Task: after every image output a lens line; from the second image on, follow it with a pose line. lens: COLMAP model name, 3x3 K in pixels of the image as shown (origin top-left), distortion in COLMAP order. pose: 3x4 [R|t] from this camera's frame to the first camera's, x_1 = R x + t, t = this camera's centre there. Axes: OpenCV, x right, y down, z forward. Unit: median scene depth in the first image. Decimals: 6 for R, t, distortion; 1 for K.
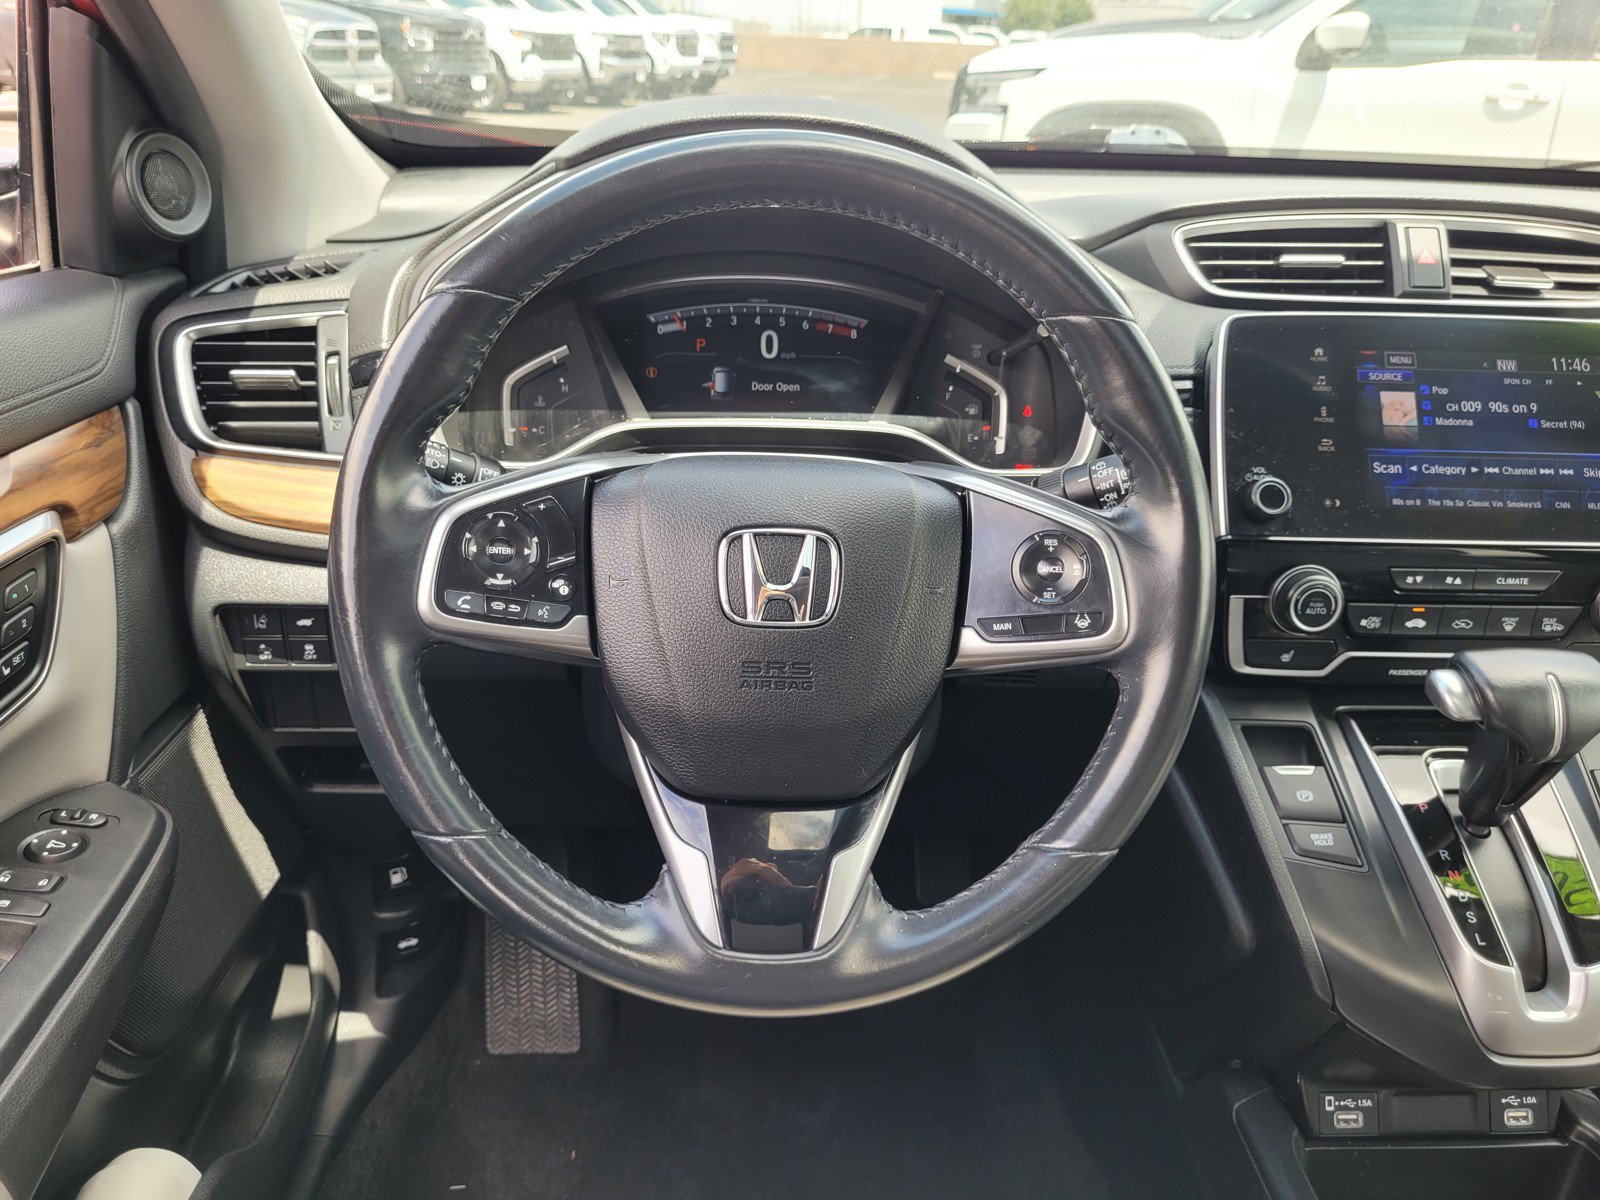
lens RADIAL K [[1208.3, 0, 800.0], [0, 1208.3, 600.0], [0, 0, 1]] dist [0.018905, -0.006031]
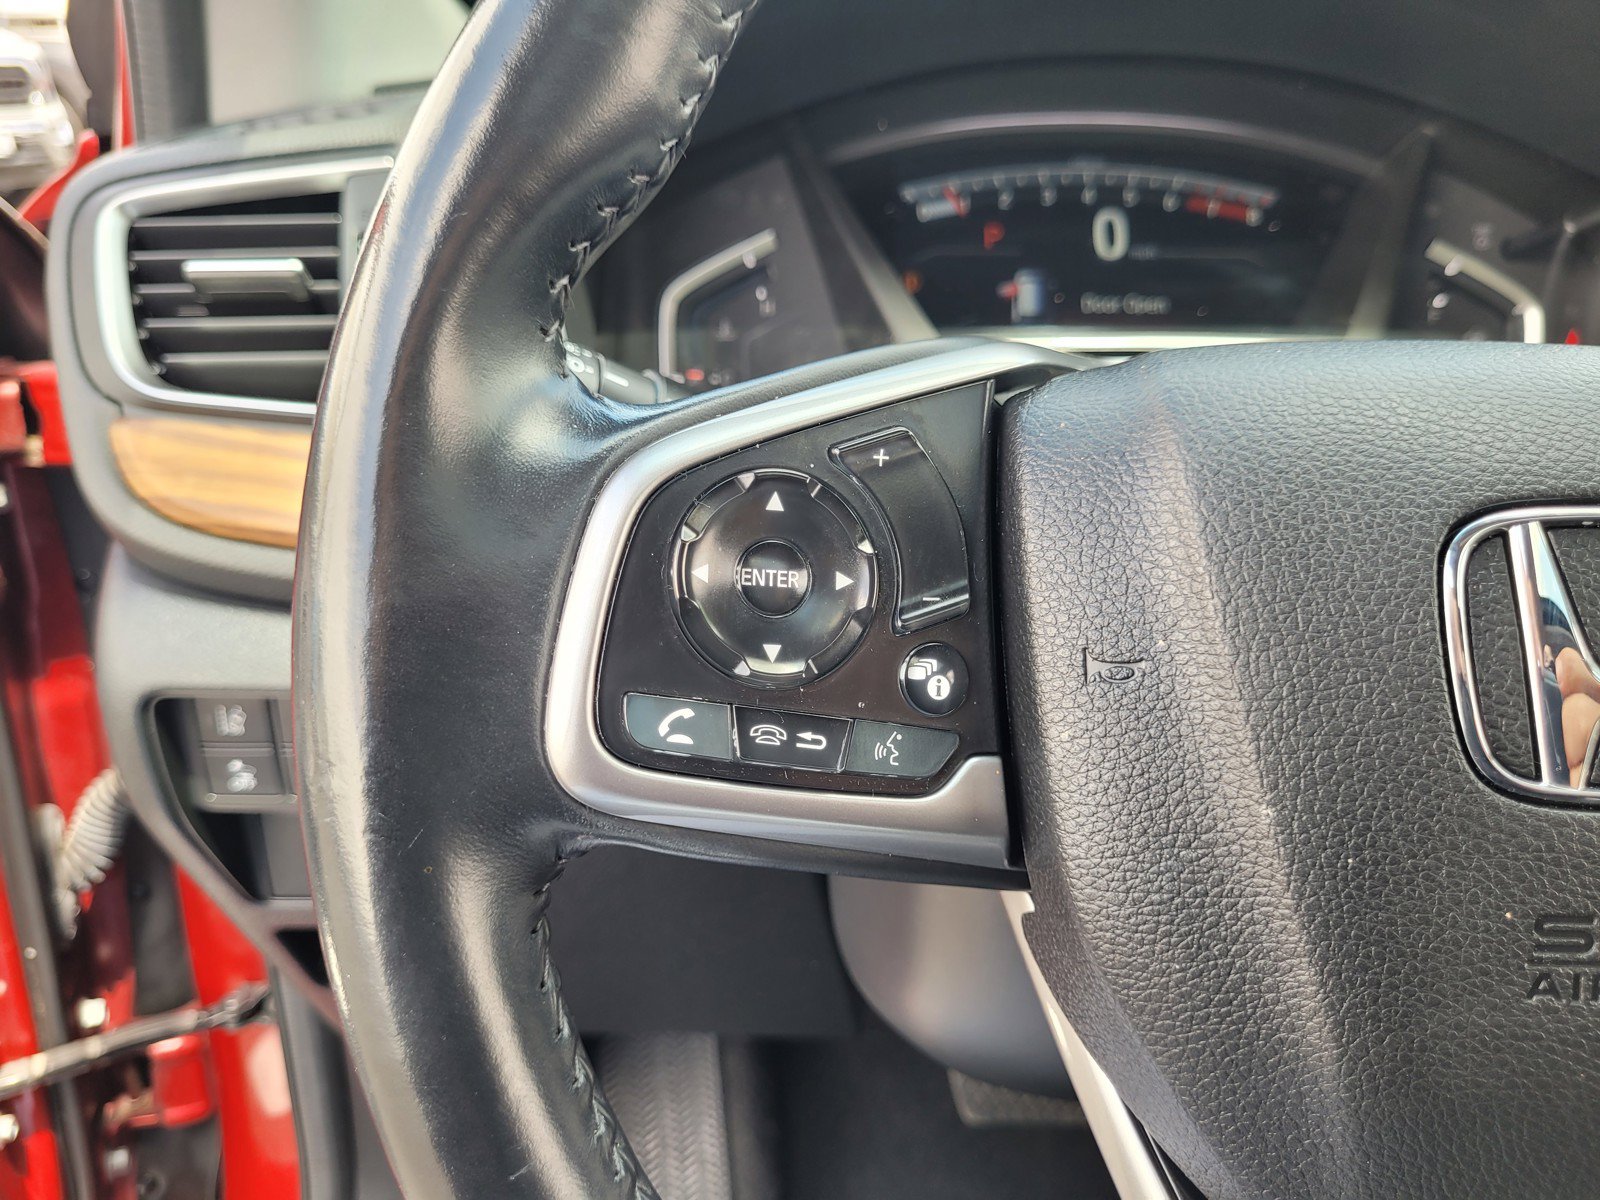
lens RADIAL K [[1200.4, 0, 824.1], [0, 1200.4, 596.4], [0, 0, 1]] dist [-0.010598, -0.006903]
pose [[0.999313, -0.004332, -0.036816, -0.174358], [0.002900, 0.999241, -0.038851, -0.017364], [0.036956, 0.038717, 0.998567, 0.514979]]
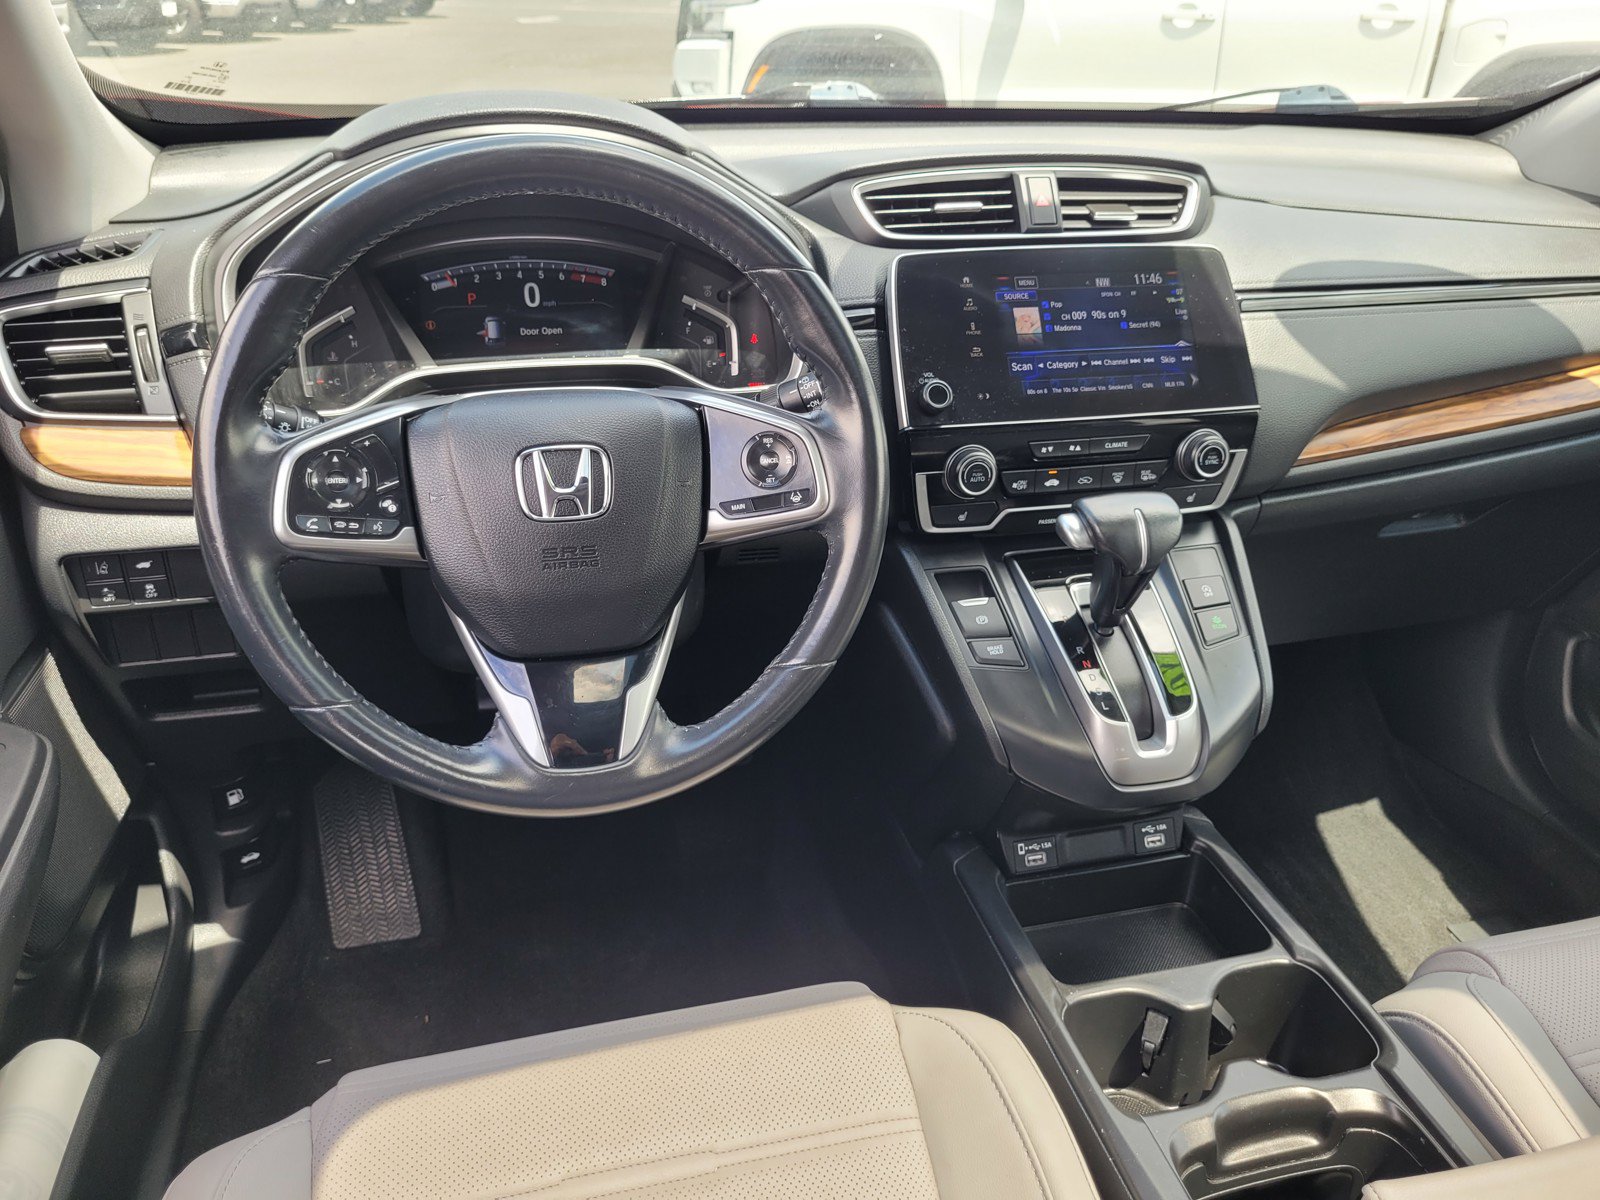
lens RADIAL K [[1222.6, 0, 798.2], [0, 1222.6, 585.0], [0, 0, 1]] dist [0.038031, -0.042172]
pose [[0.979839, -0.098997, 0.173540, -0.008108], [0.090791, 0.994371, 0.054623, 0.032294], [-0.177970, -0.037766, 0.983311, -0.273709]]
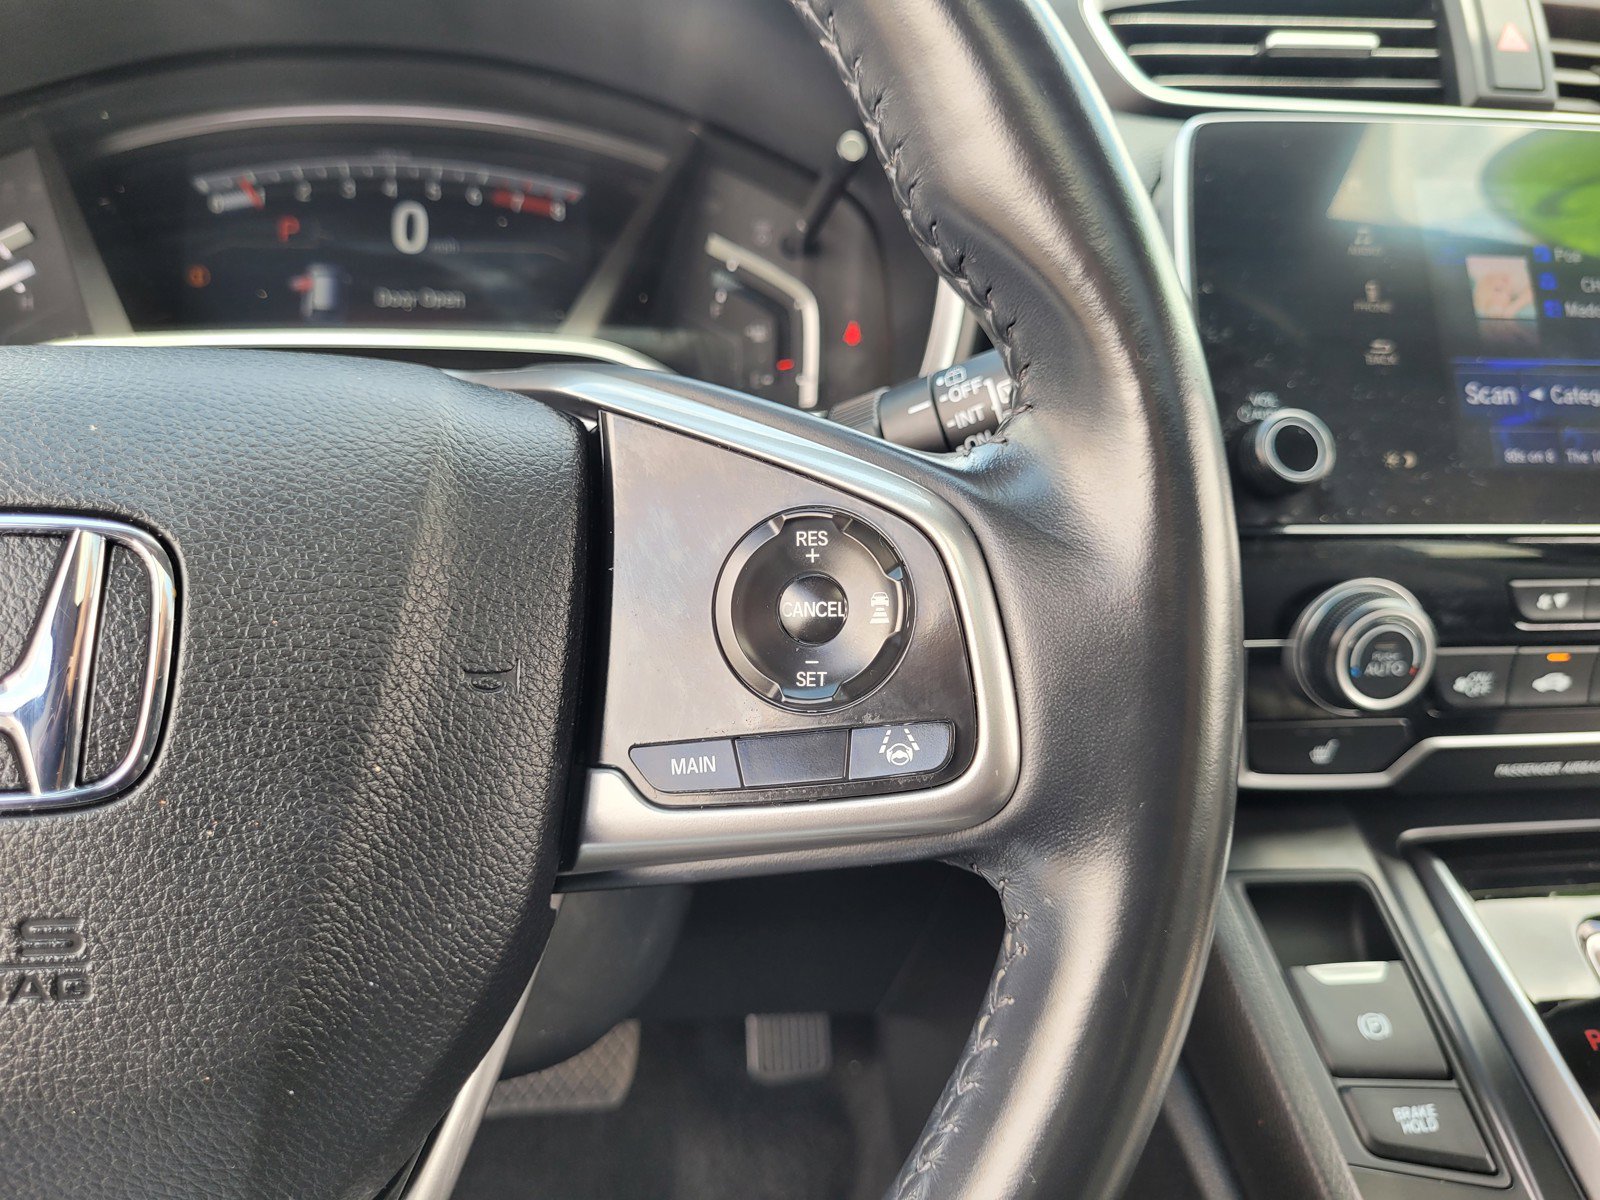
lens RADIAL K [[1200.4, 0, 824.1], [0, 1200.4, 596.4], [0, 0, 1]] dist [-0.010598, -0.006903]
pose [[0.995763, -0.030096, 0.086888, 0.143158], [0.032397, 0.999158, -0.025193, -0.016043], [-0.086057, 0.027901, 0.995899, 0.504156]]
